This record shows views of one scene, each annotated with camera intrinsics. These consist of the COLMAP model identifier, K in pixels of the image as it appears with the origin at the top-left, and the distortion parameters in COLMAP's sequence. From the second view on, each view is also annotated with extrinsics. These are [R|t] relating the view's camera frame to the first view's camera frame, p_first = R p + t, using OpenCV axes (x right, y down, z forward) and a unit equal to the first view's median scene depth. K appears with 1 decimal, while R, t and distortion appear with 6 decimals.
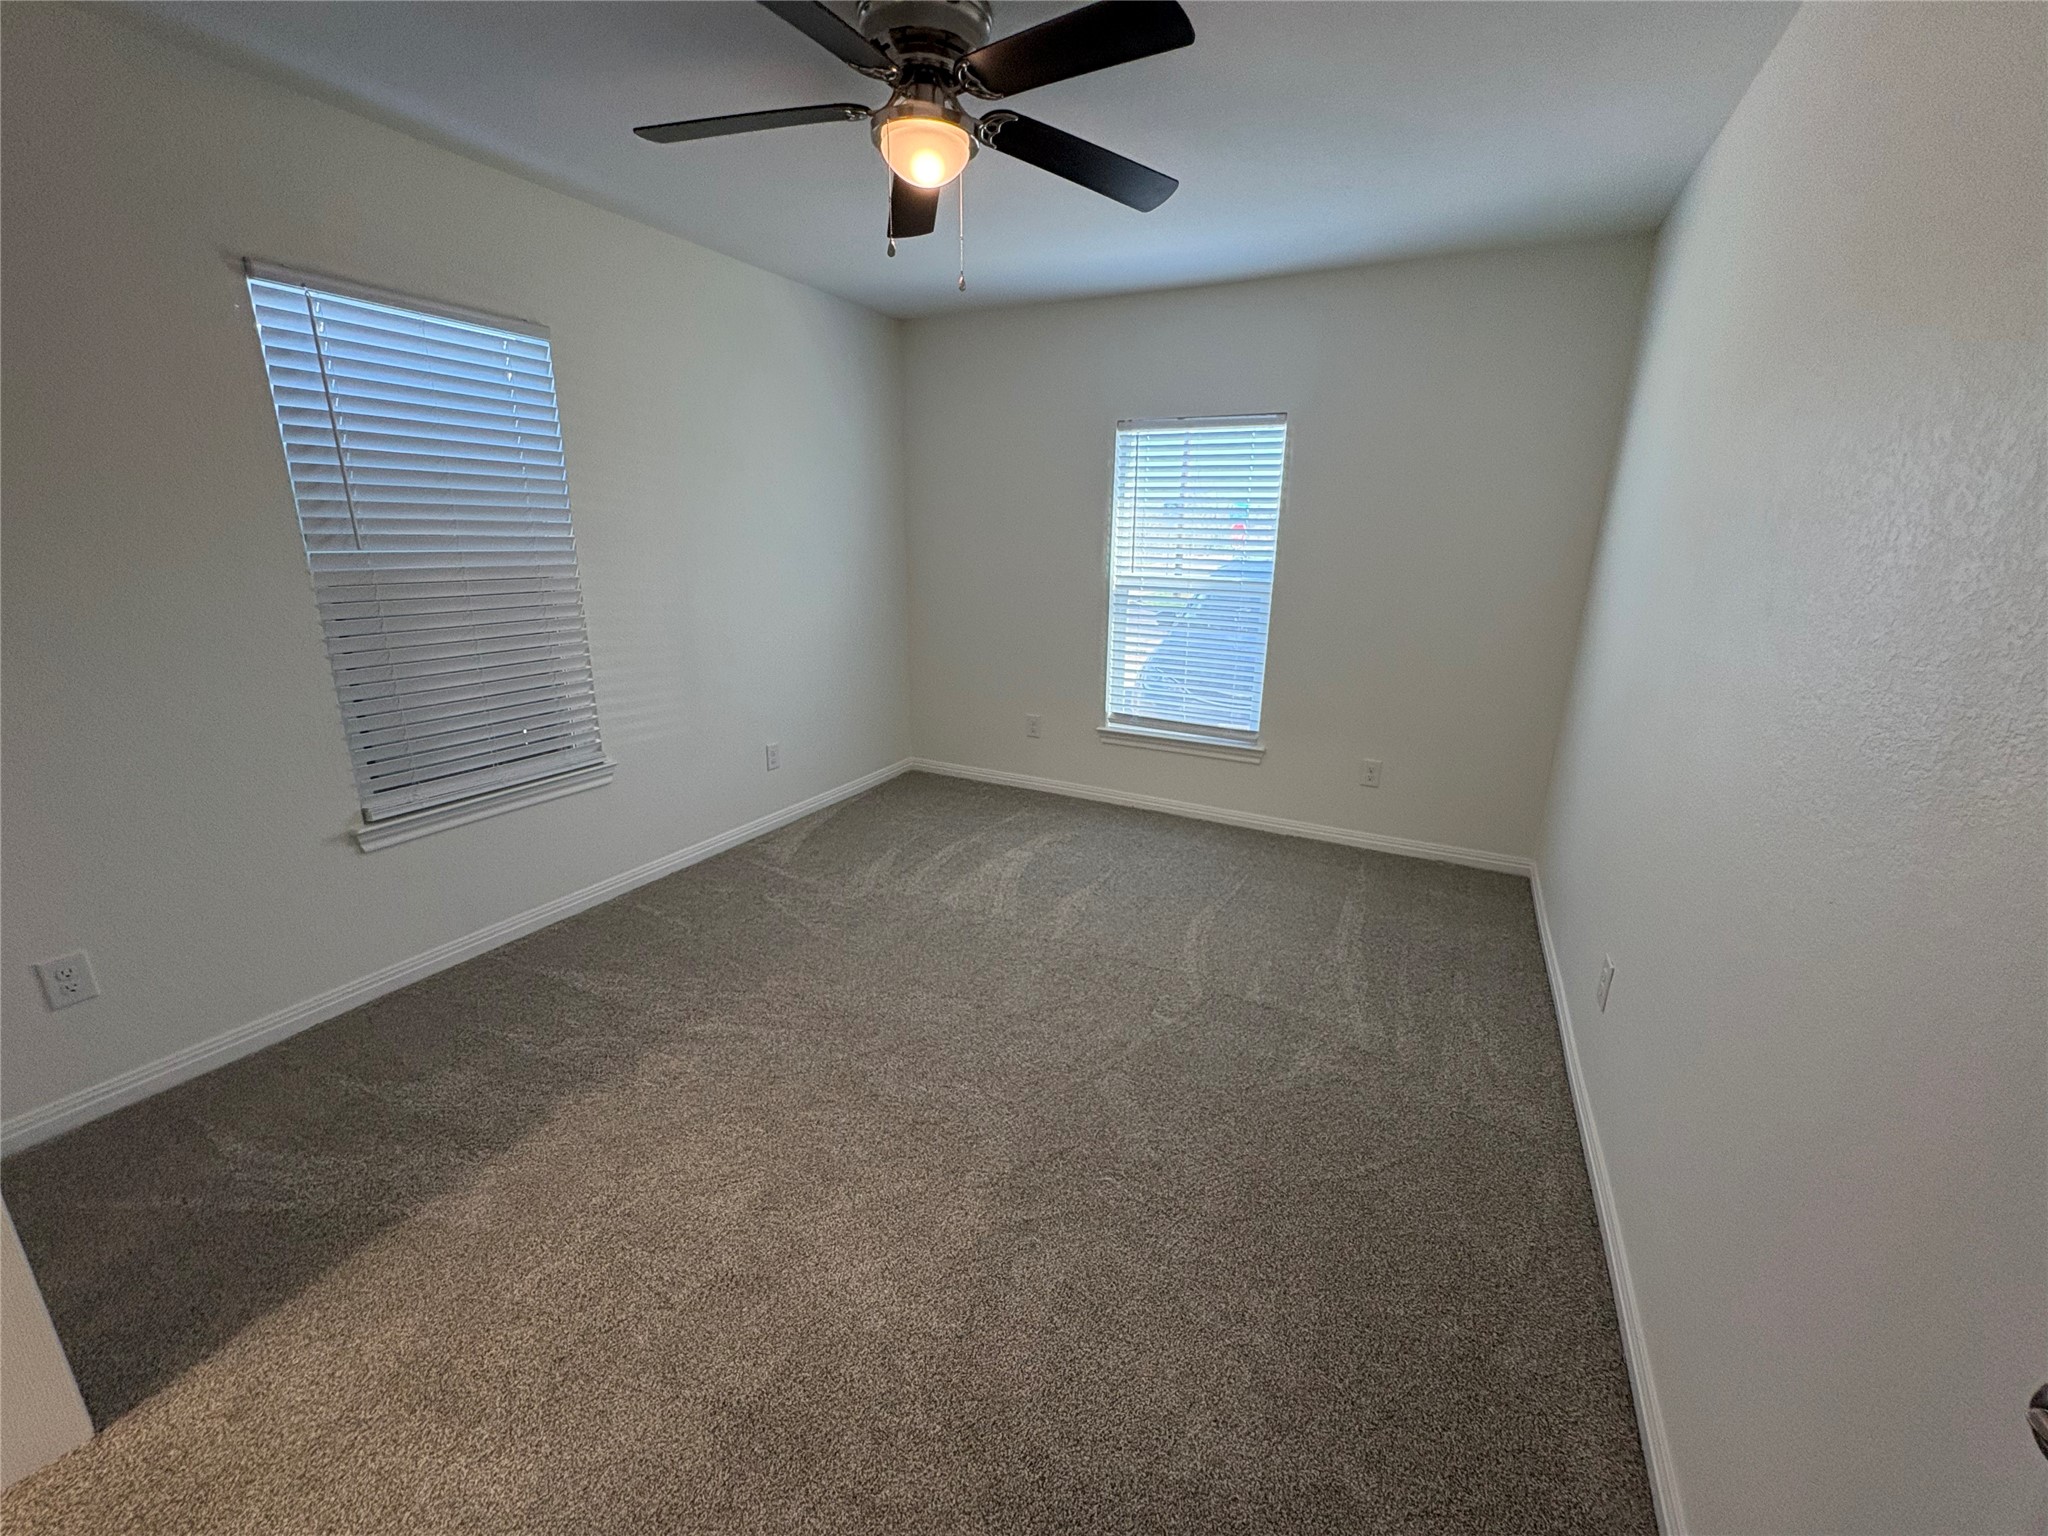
lens RADIAL K [[823.9, 0, 1024.0], [0, 823.9, 768.0], [0, 0, 1]] dist [-0.000924, -0.000325]
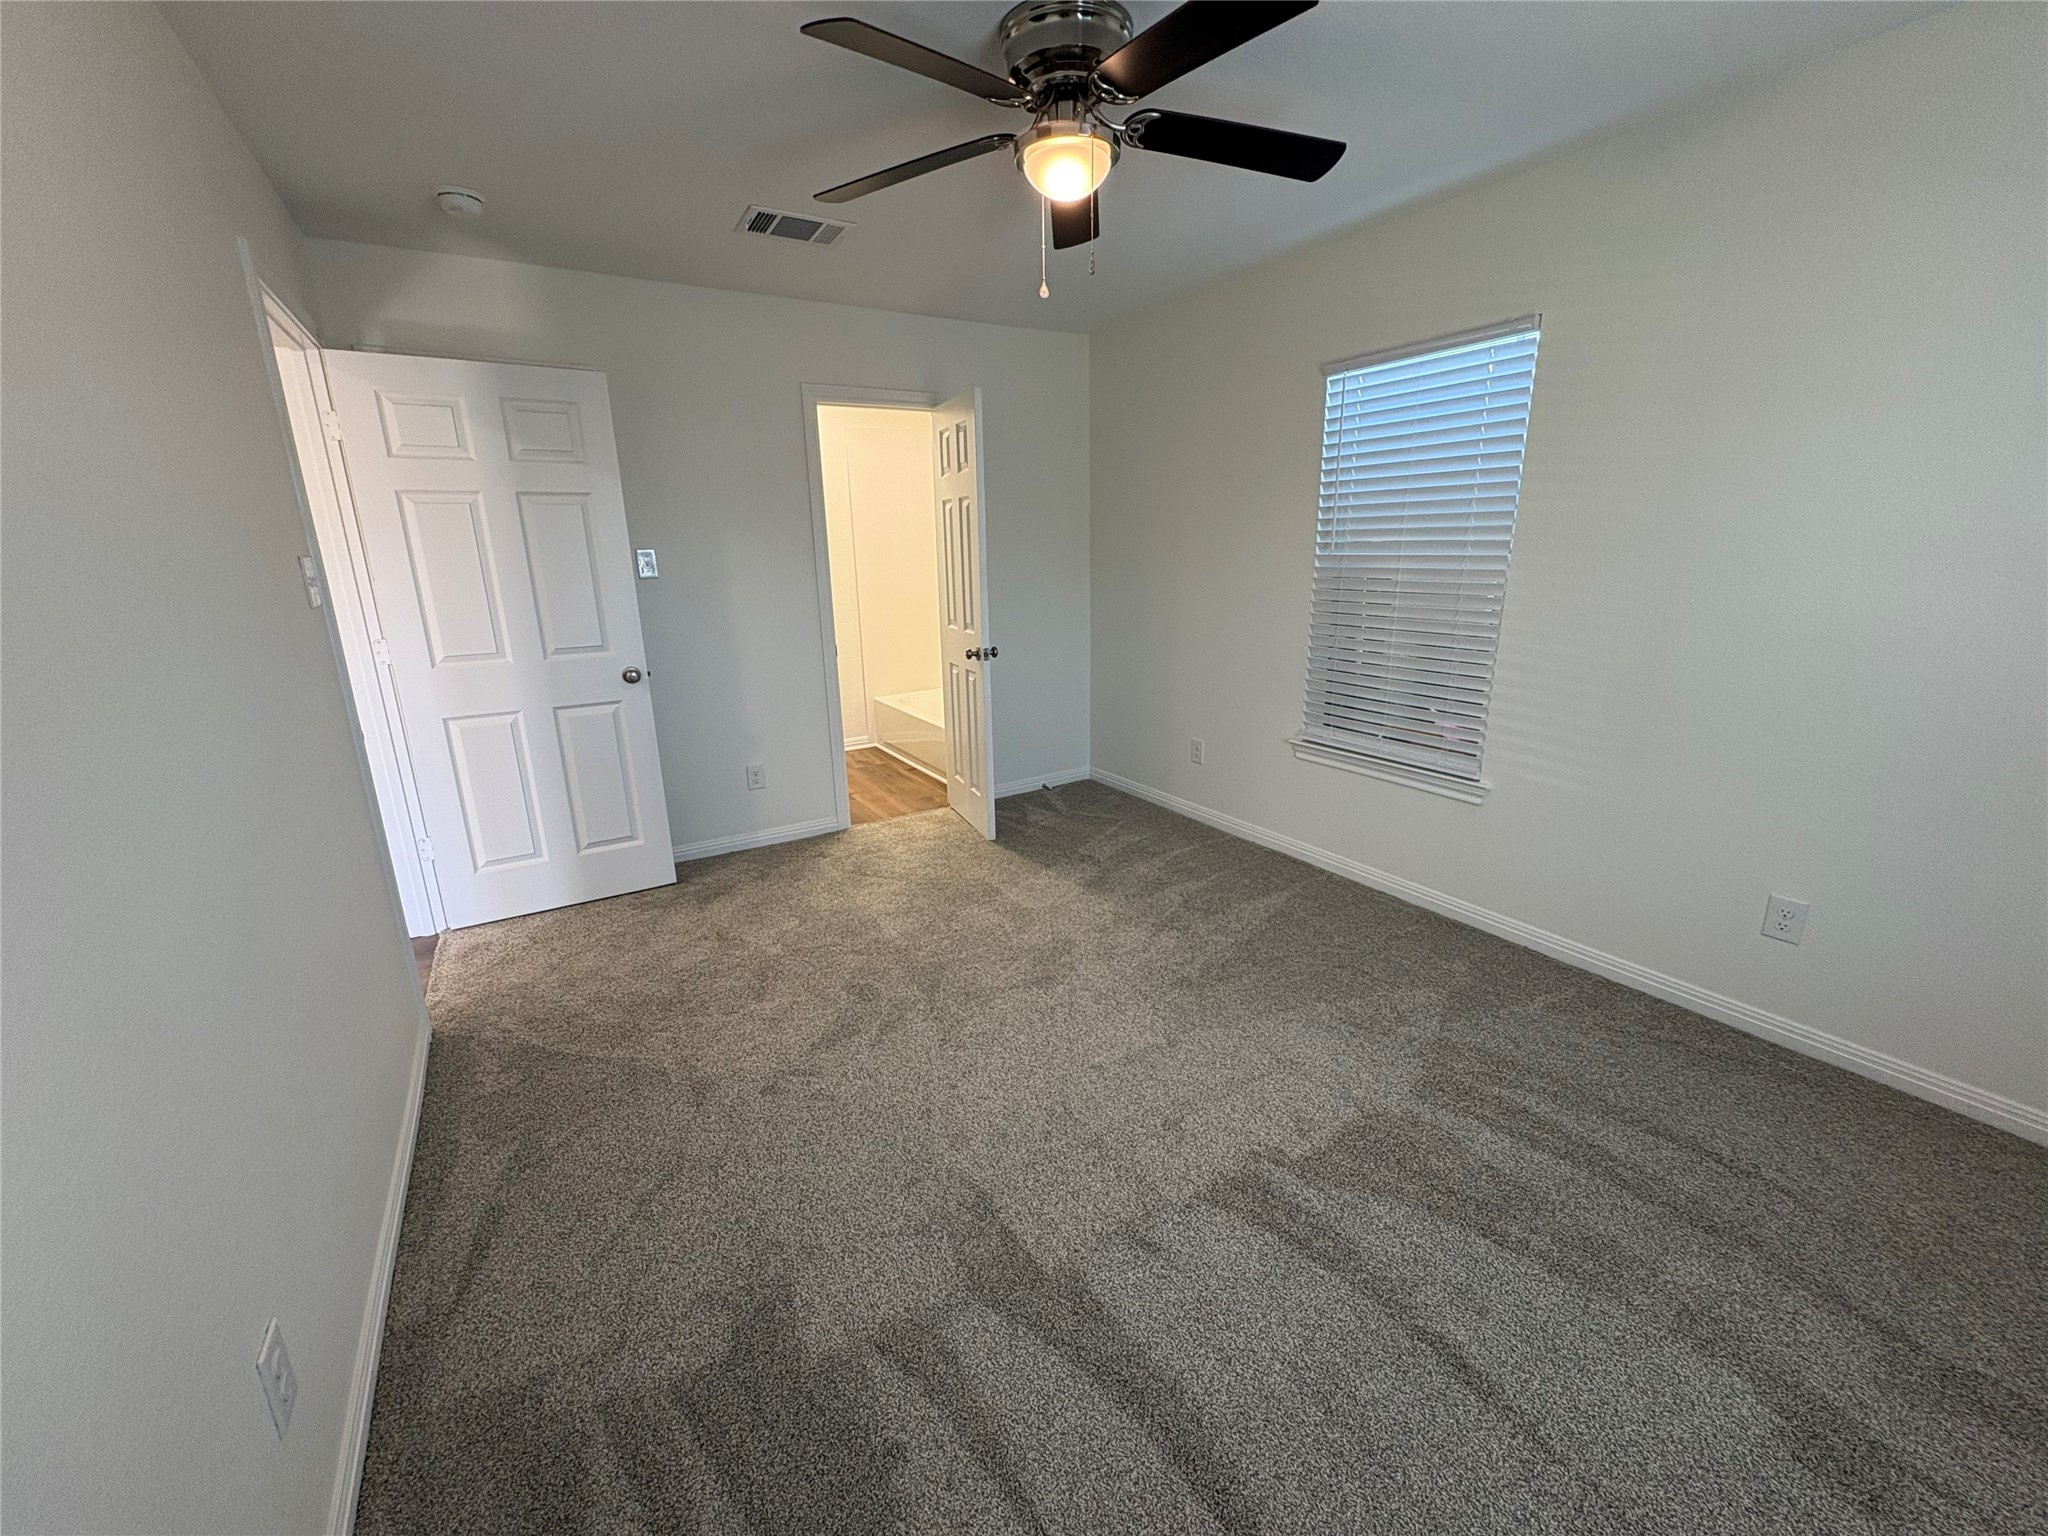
lens RADIAL K [[823.9, 0, 1024.0], [0, 823.9, 768.0], [0, 0, 1]] dist [-0.000924, -0.000325]
pose [[-0.532433, 0.223315, -0.816483, 0.553338], [-0.216832, 0.896407, 0.386572, -0.284281], [0.818229, 0.382863, -0.428856, 1.025031]]
